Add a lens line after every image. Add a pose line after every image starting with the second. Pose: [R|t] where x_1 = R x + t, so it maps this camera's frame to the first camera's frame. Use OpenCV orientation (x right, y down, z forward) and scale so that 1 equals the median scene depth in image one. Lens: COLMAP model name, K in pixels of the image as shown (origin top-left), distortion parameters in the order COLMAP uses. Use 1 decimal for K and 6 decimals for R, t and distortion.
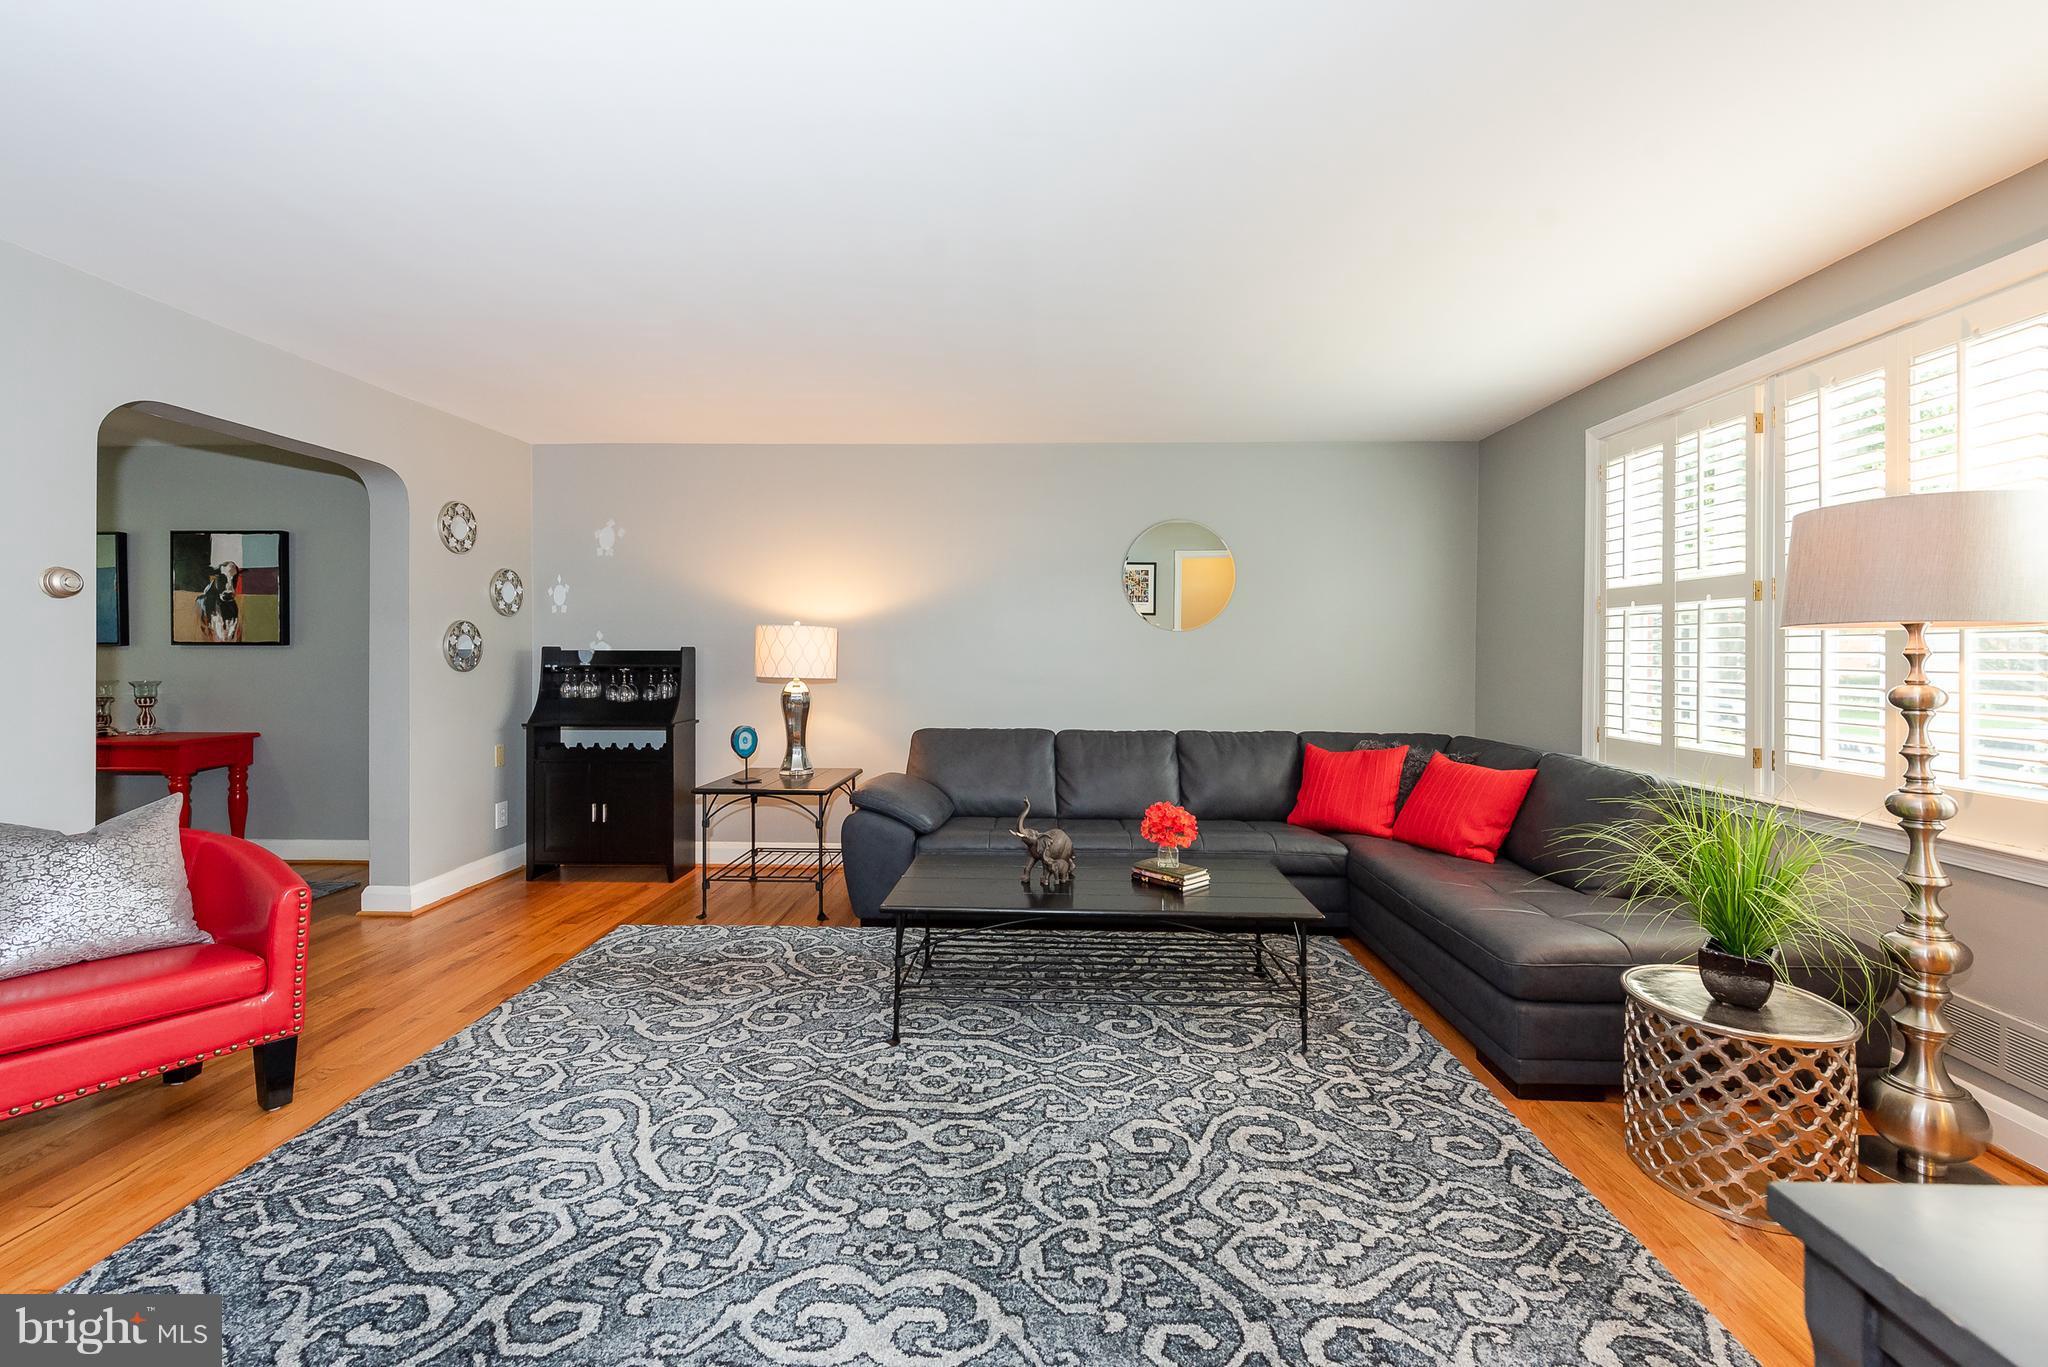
lens RADIAL K [[833.4, 0, 1013.2], [0, 833.4, 653.2], [0, 0, 1]] dist [0.005981, -0.000626]
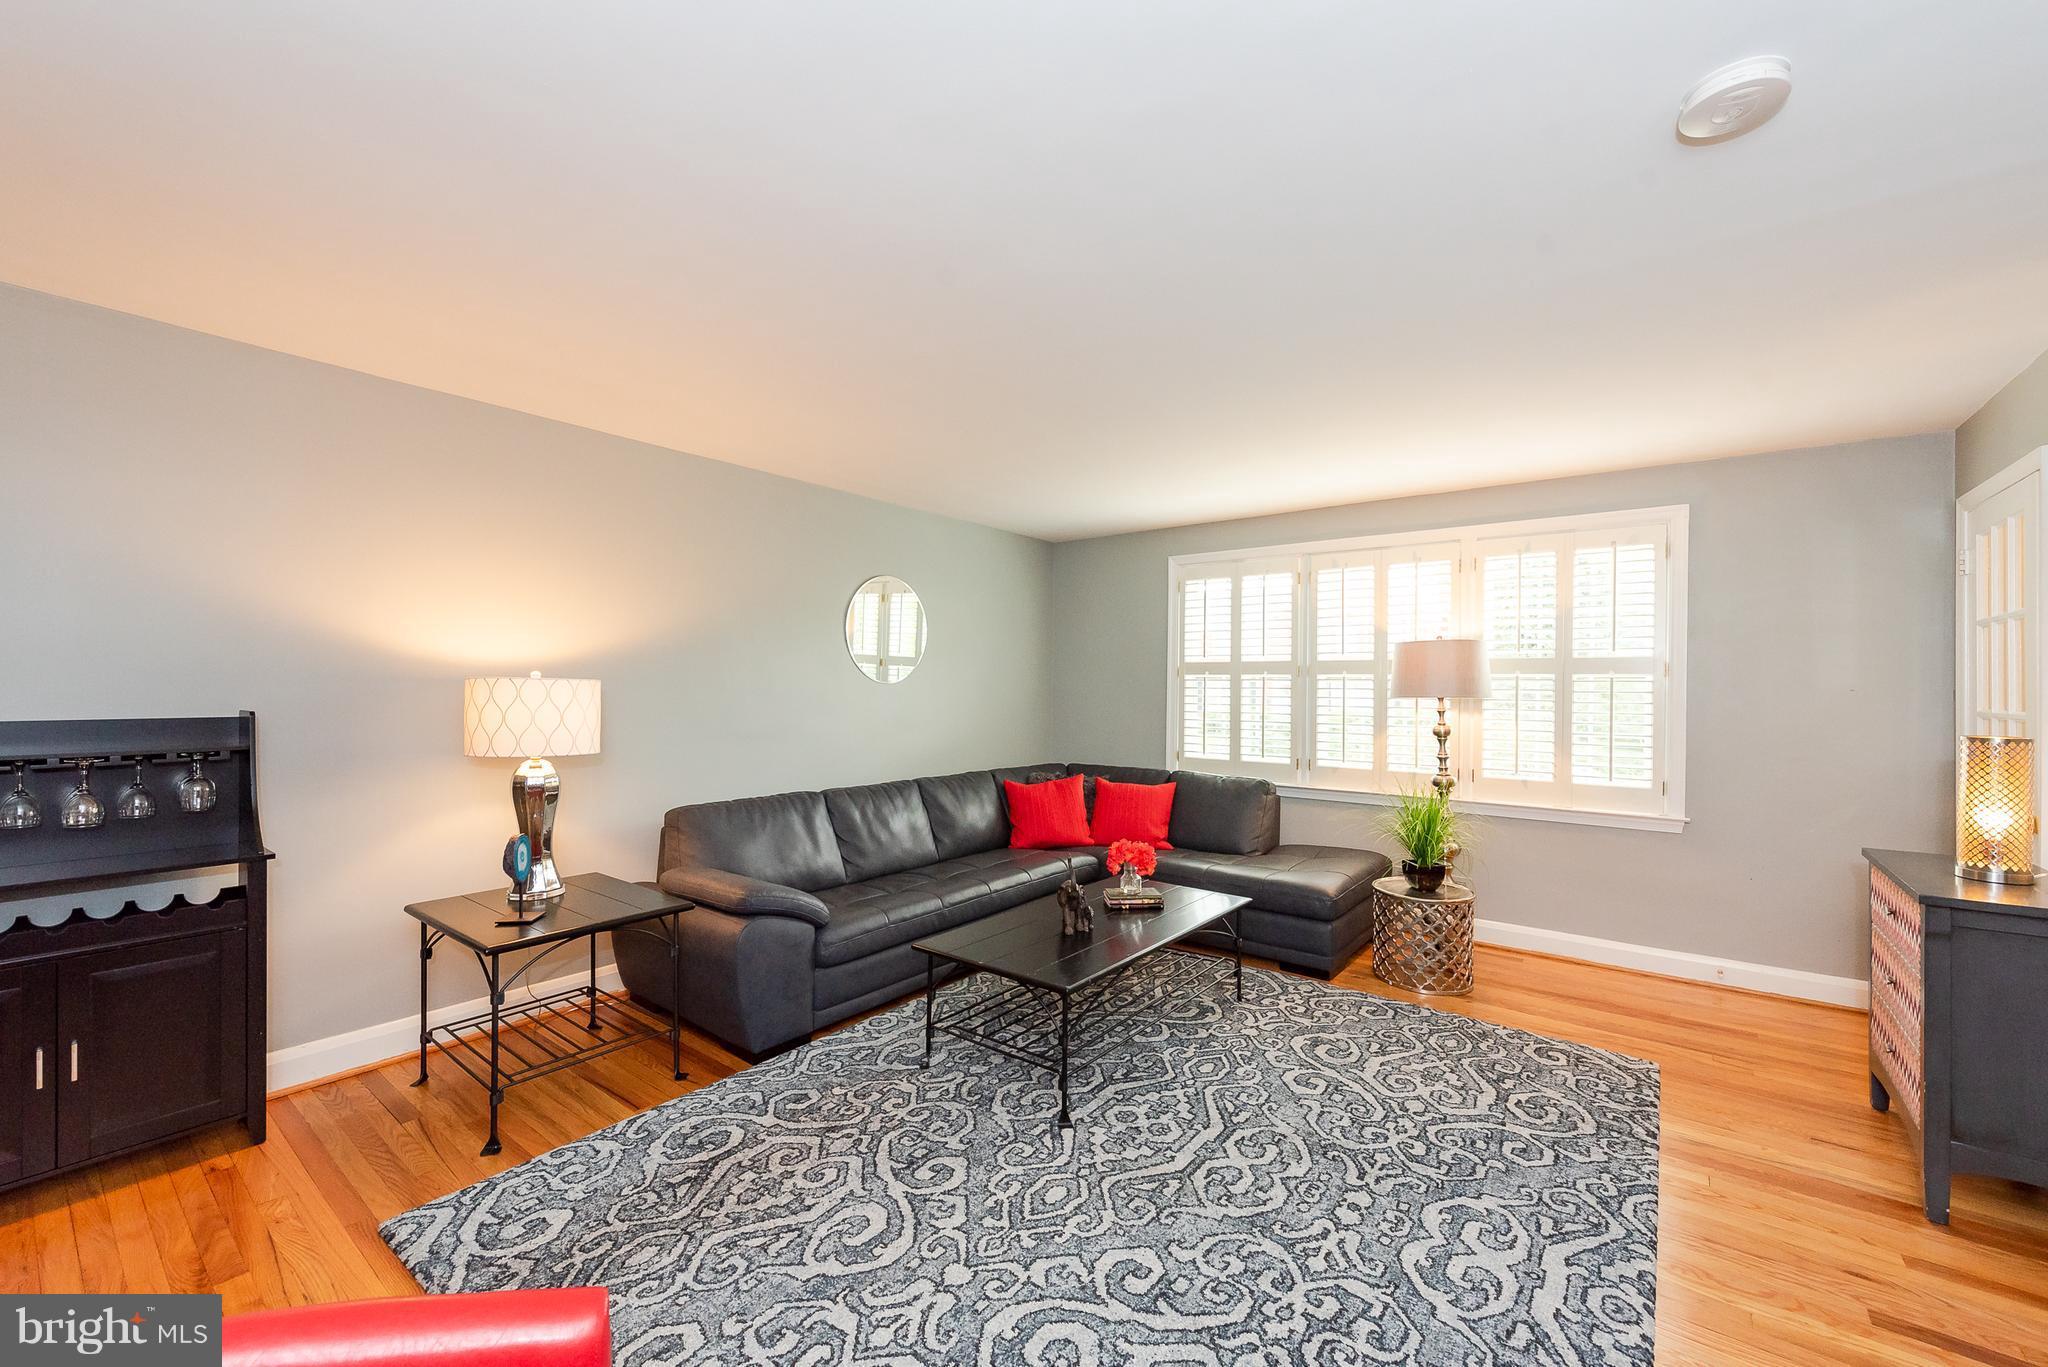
lens RADIAL K [[813.1, 0, 1024.0], [0, 813.1, 683.5], [0, 0, 1]] dist [0.006672, -0.000397]
pose [[0.589600, 0.001656, 0.807693, -0.989815], [-0.002439, 0.999997, -0.000270, -0.052240], [-0.807692, -0.001811, 0.589603, 0.503460]]
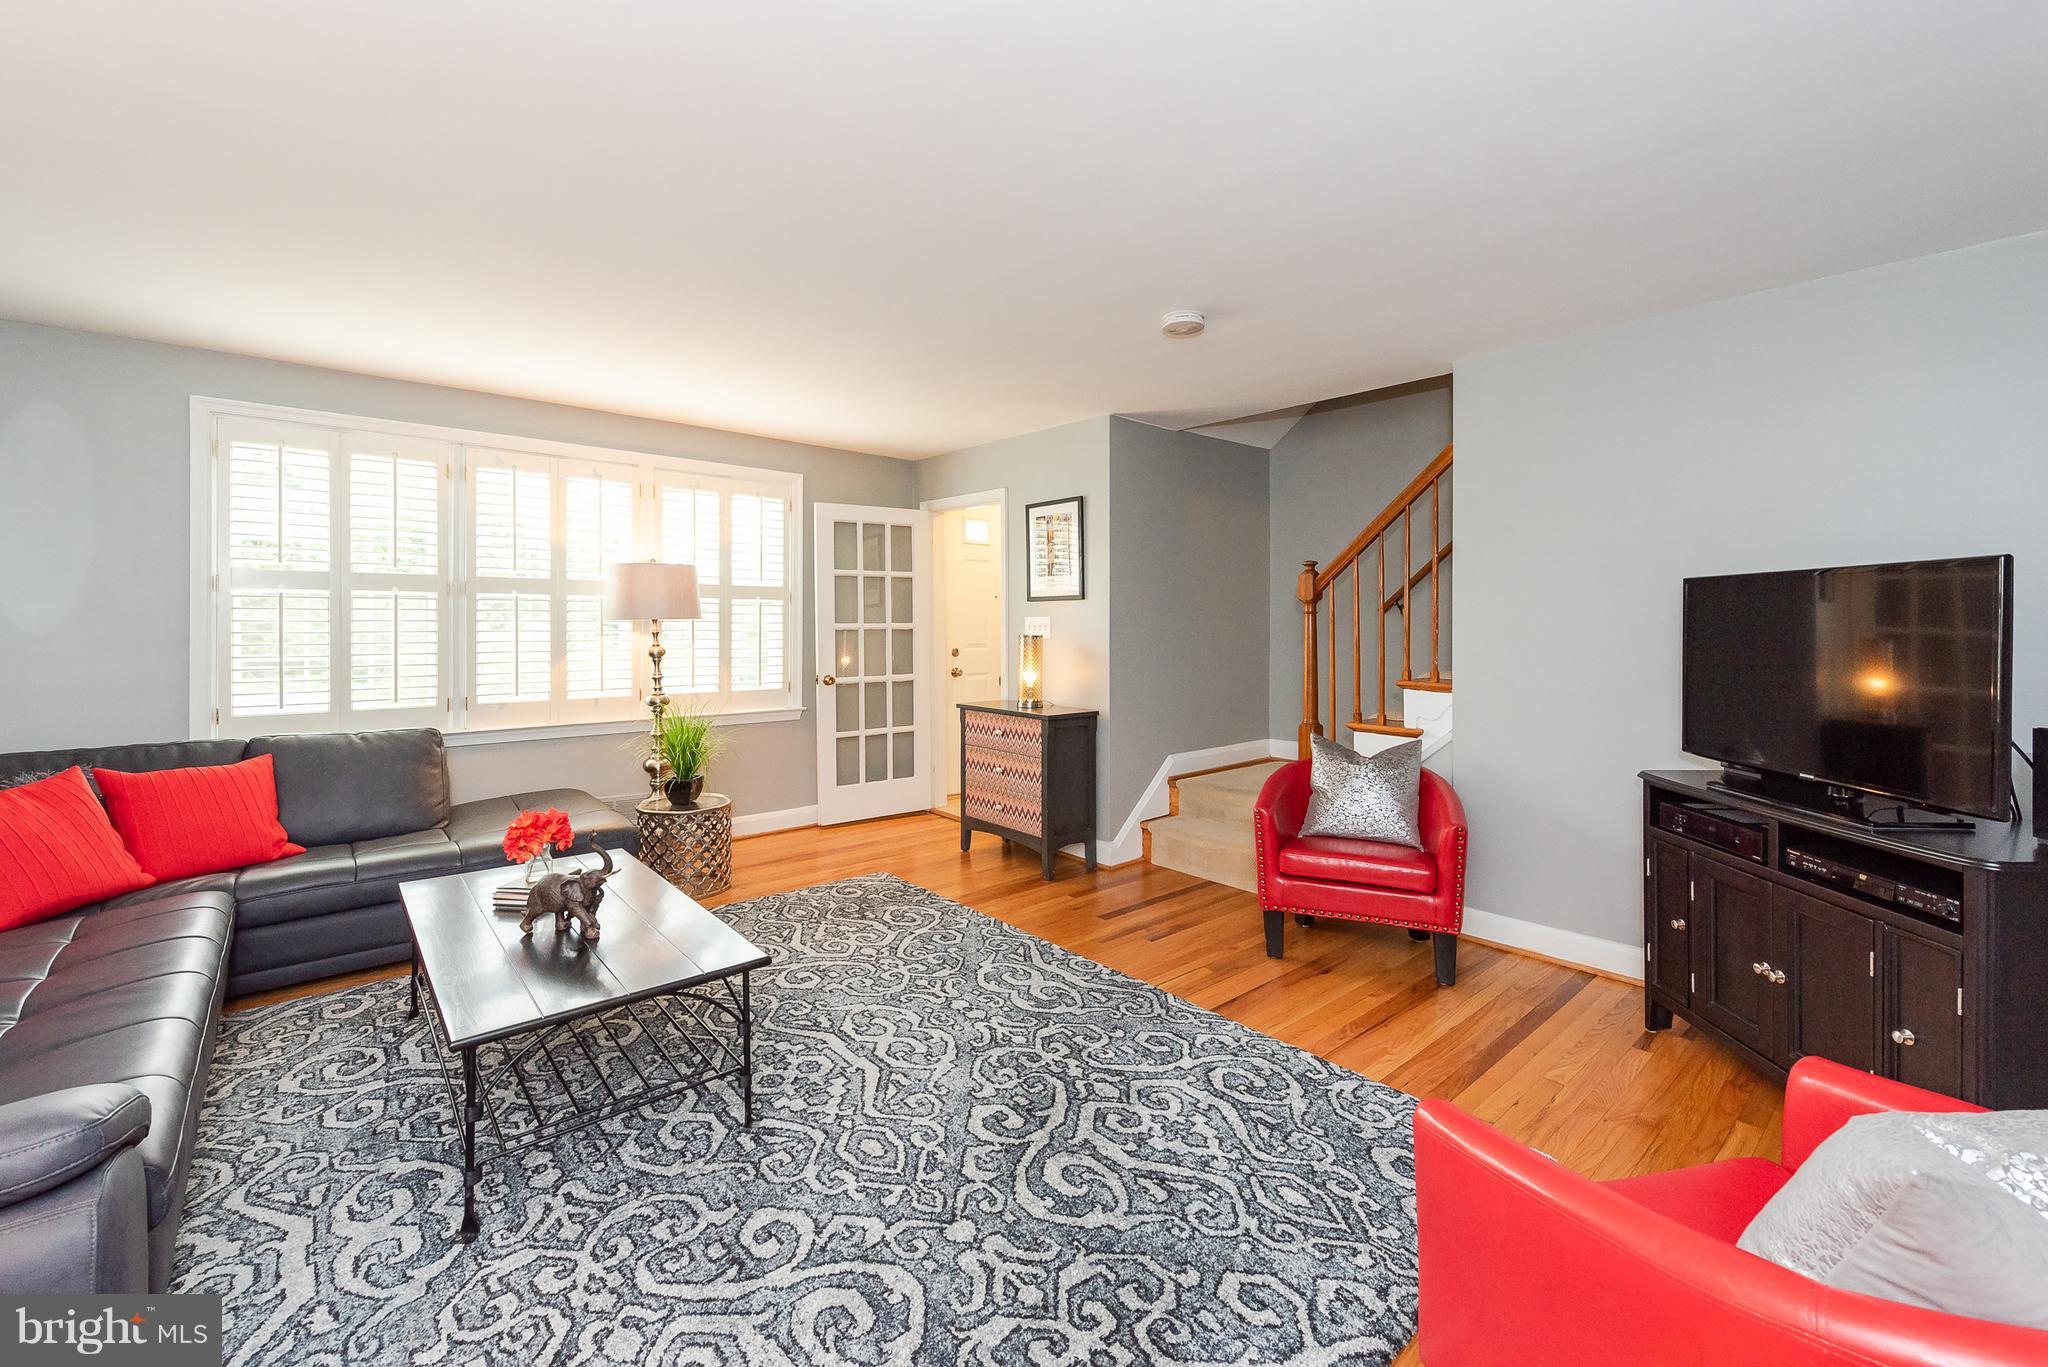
lens RADIAL K [[850.4, 0, 1039.1], [0, 850.4, 626.0], [0, 0, 1]] dist [0.008524, -0.000251]
pose [[-0.688176, -0.012522, 0.725436, -0.990901], [-0.006201, 0.999916, 0.011377, -0.037283], [-0.725517, 0.003332, -0.688196, 1.443236]]
